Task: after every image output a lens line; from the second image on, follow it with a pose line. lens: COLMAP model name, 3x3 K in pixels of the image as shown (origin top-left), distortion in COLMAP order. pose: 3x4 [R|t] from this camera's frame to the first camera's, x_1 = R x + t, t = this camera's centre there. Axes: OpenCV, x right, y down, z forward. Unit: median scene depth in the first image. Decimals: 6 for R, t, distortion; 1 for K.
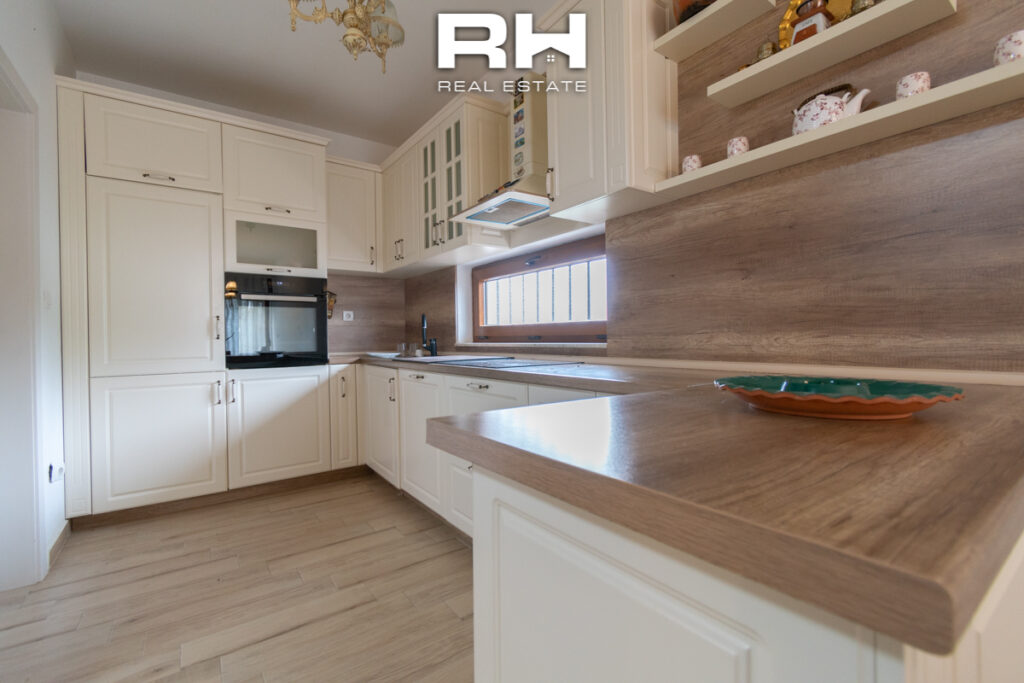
lens RADIAL K [[449.6, 0, 512.1], [0, 449.6, 341.4], [0, 0, 1]] dist [0.001228, -0.000657]
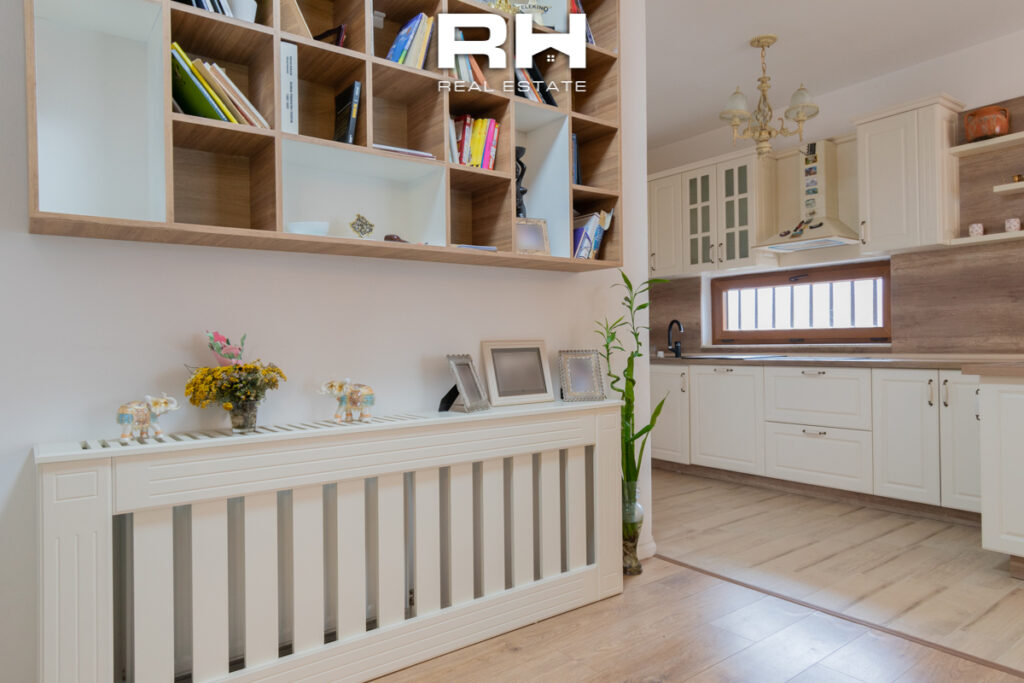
lens RADIAL K [[631.4, 0, 511.2], [0, 631.4, 341.2], [0, 0, 1]] dist [-0.009192, -0.002975]
pose [[0.999850, 0.006093, 0.016198, -0.880053], [-0.005800, 0.999819, -0.018097, 0.034469], [-0.016306, 0.018001, 0.999705, -0.810243]]
